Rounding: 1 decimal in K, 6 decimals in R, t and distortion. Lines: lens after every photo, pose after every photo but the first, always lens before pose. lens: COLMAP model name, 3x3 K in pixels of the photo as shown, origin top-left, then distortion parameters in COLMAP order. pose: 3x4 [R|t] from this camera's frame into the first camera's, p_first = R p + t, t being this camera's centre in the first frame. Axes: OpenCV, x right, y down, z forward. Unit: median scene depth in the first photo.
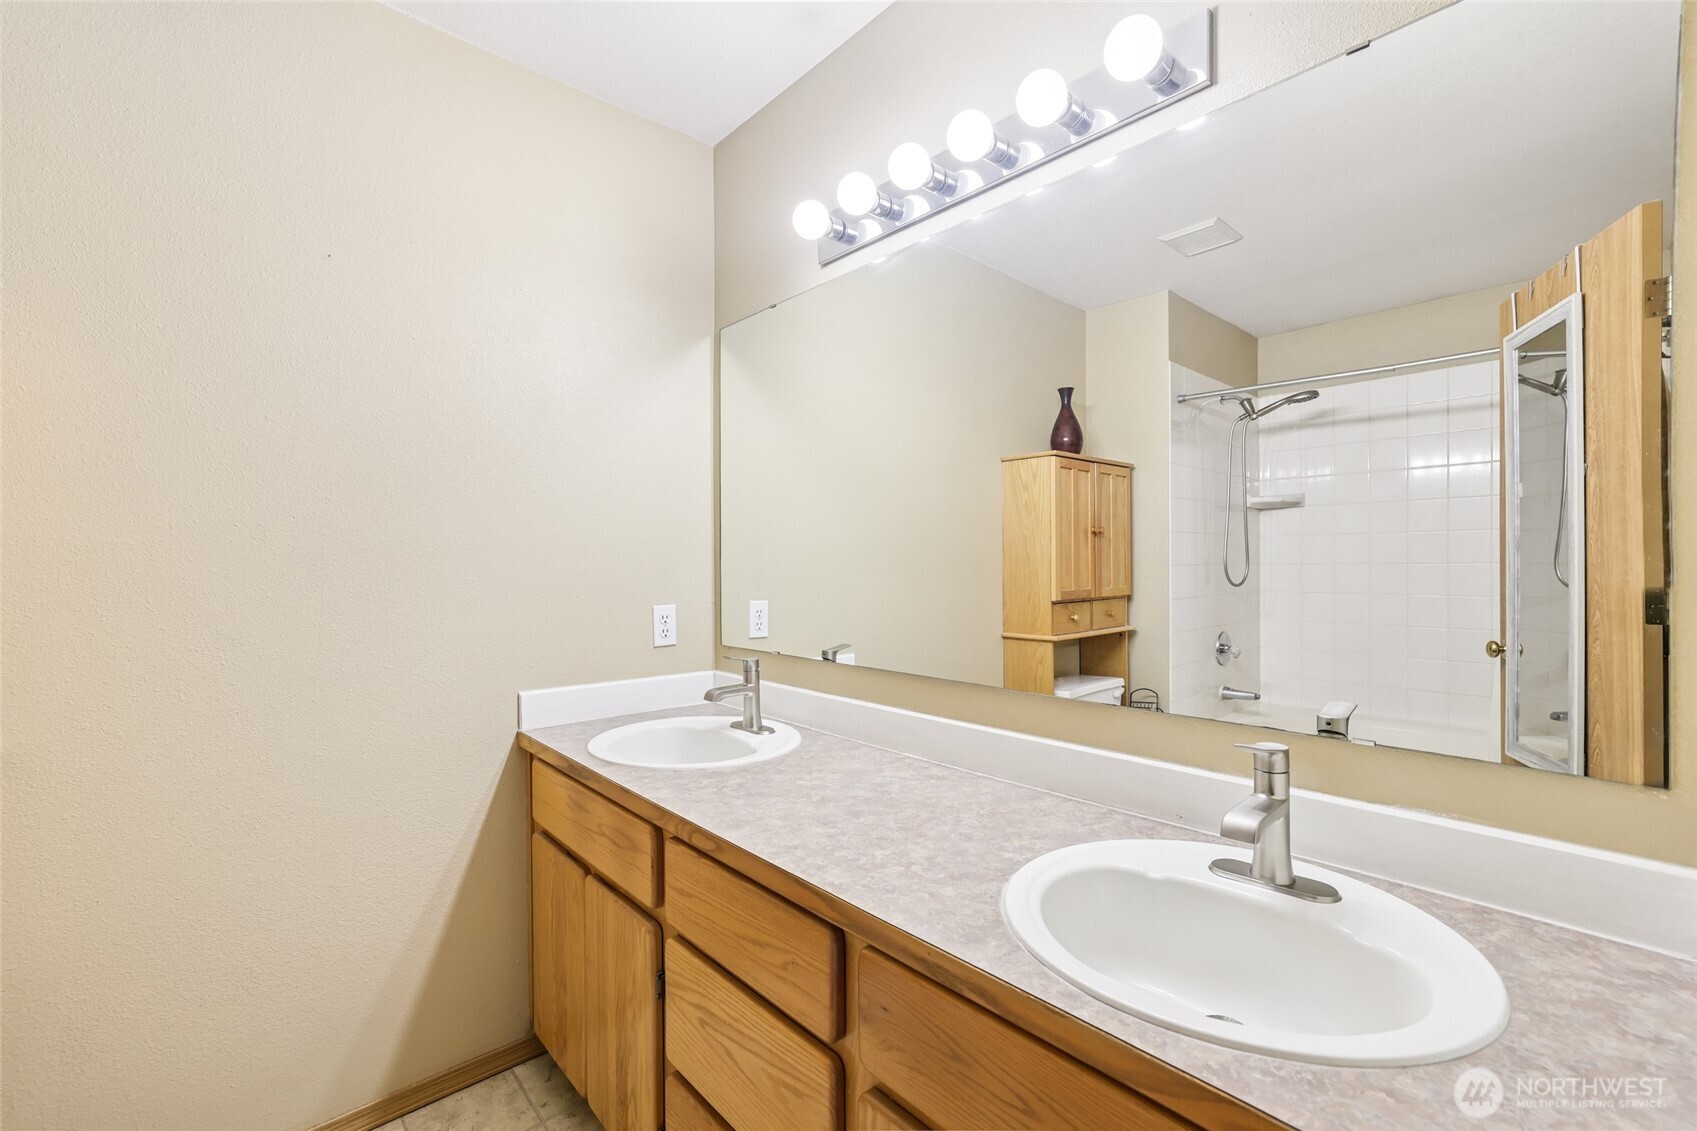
lens RADIAL K [[723.6, 0, 856.4], [0, 723.6, 563.1], [0, 0, 1]] dist [-0.016453, 0.016322]
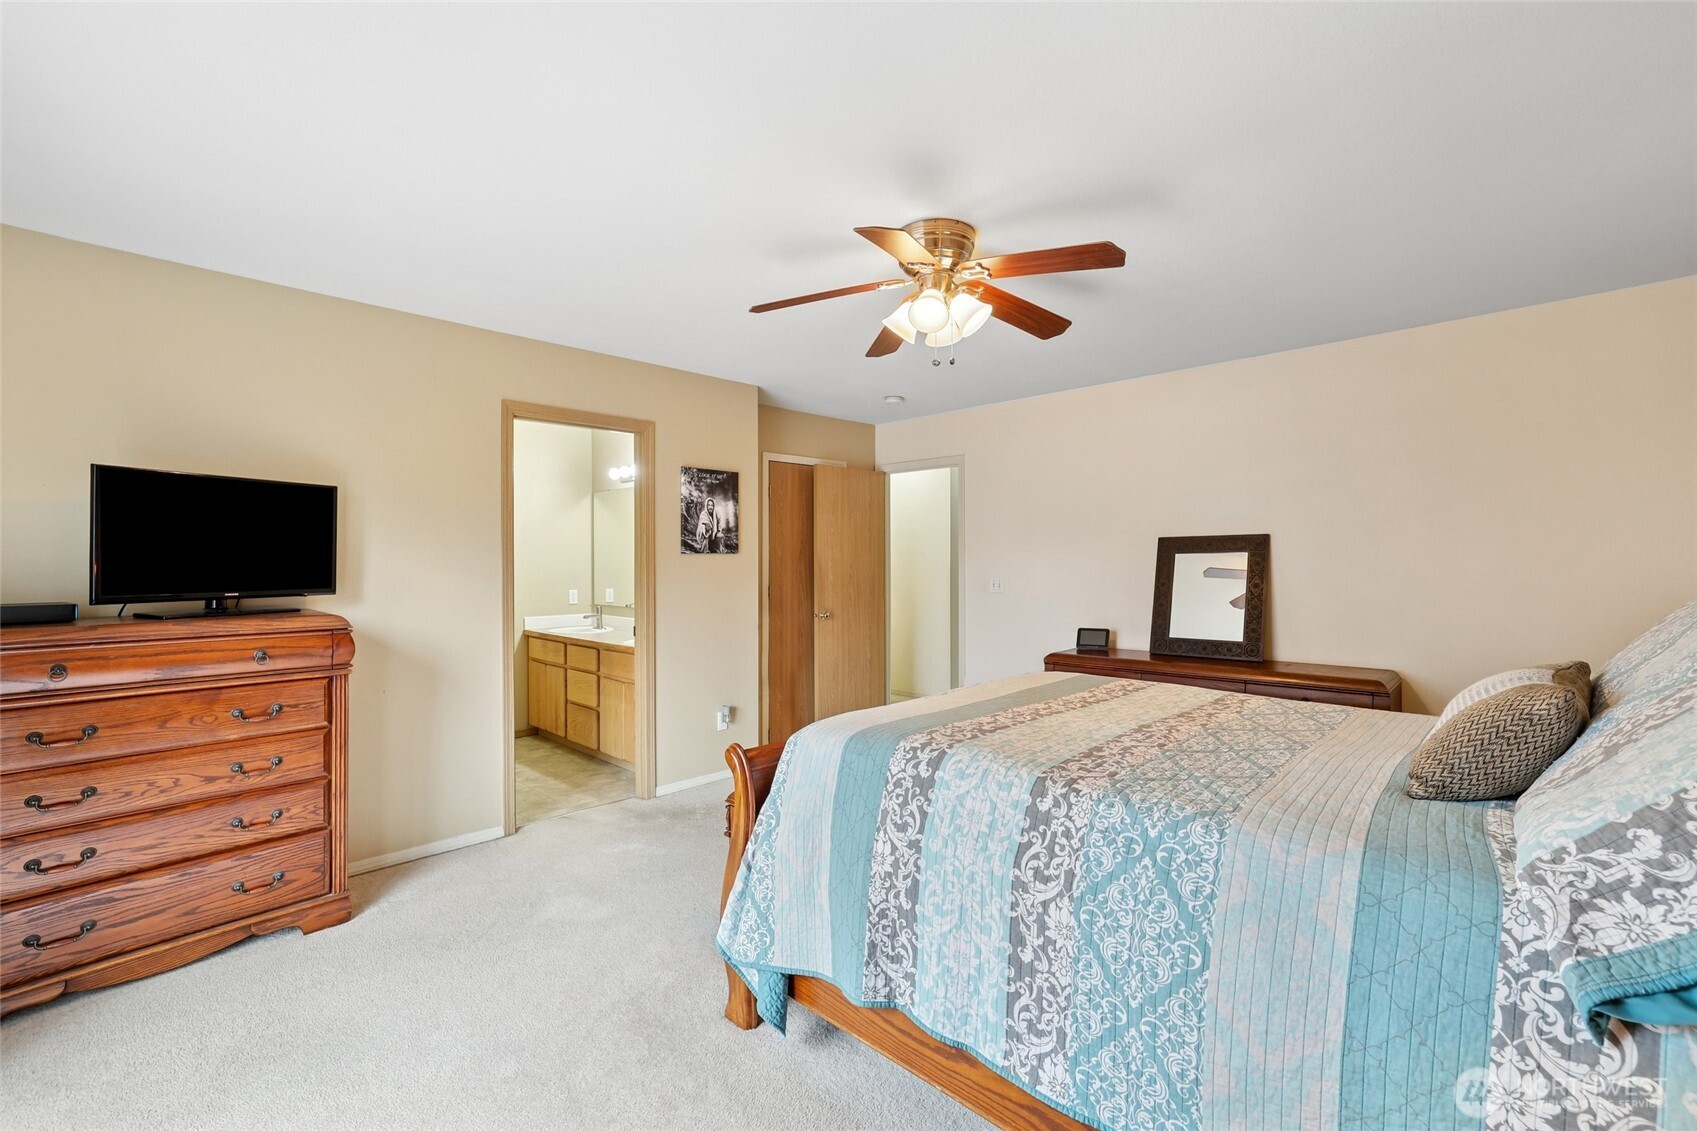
lens RADIAL K [[723.6, 0, 856.4], [0, 723.6, 563.1], [0, 0, 1]] dist [-0.016453, 0.016322]
pose [[0.997667, 0.004081, 0.068151, 0.776776], [-0.004318, 0.999985, 0.003325, -0.075876], [-0.068136, -0.003611, 0.997670, -2.273879]]
